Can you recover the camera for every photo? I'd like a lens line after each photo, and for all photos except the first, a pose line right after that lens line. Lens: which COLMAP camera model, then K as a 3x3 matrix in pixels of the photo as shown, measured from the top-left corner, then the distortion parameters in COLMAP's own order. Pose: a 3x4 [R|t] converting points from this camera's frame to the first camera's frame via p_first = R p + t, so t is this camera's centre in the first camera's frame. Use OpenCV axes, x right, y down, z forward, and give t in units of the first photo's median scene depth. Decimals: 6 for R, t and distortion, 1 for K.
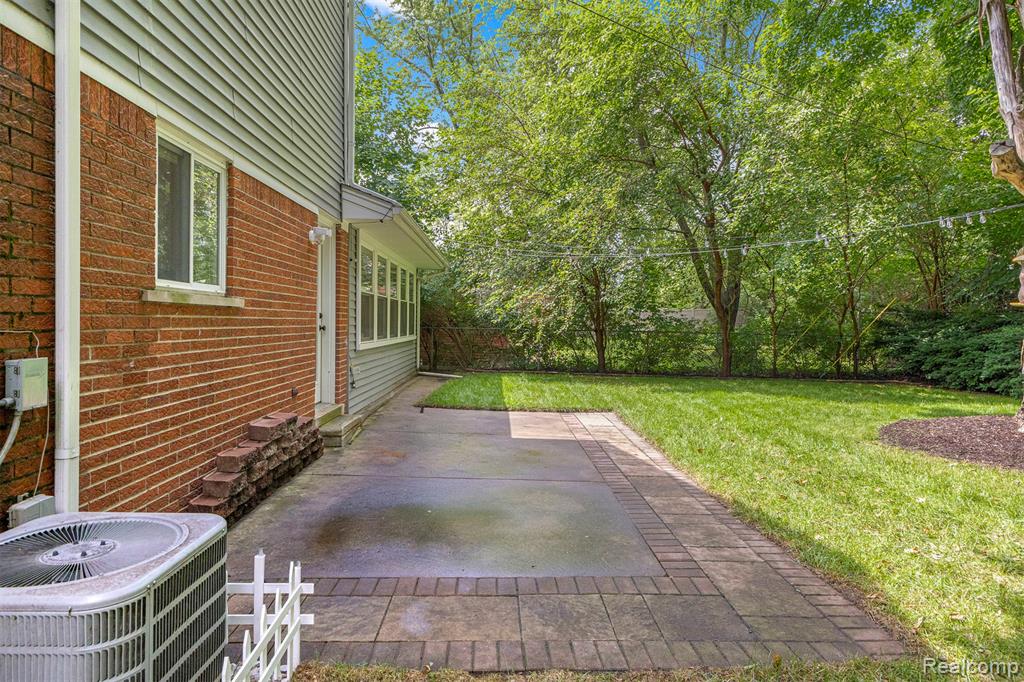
lens RADIAL K [[584.6, 0, 512.1], [0, 584.6, 338.2], [0, 0, 1]] dist [-0.001518, -0.000025]
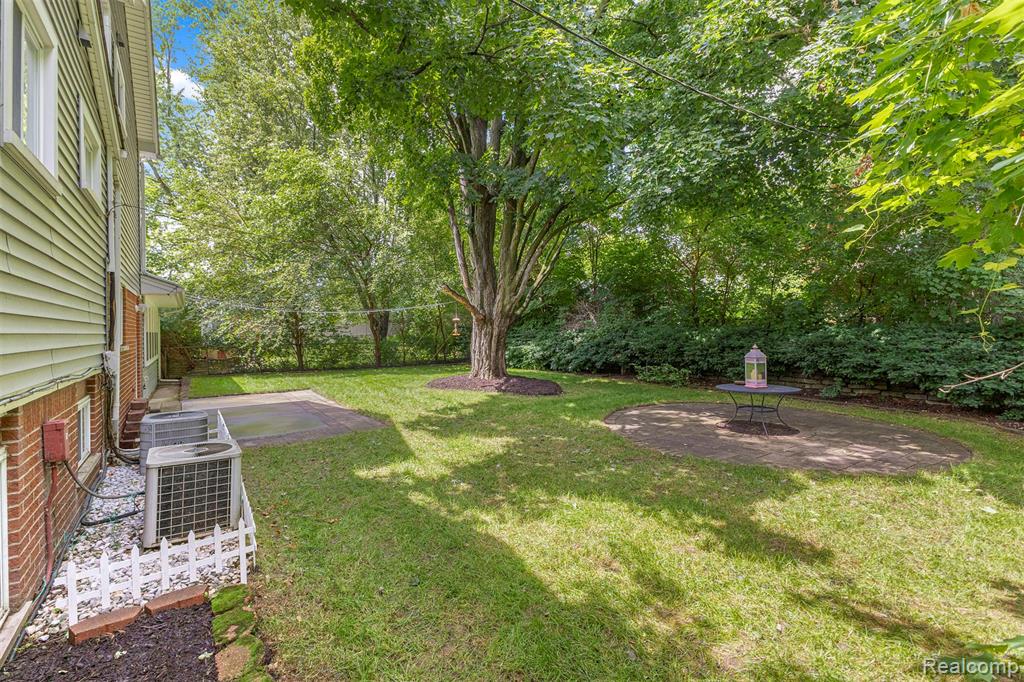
lens RADIAL K [[435.4, 0, 511.8], [0, 435.4, 333.7], [0, 0, 1]] dist [-0.001635, -0.000079]
pose [[0.817894, -0.030419, 0.574565, -0.064902], [0.041359, 0.999126, -0.005979, -0.012990], [-0.573881, 0.028653, 0.818437, -0.355259]]
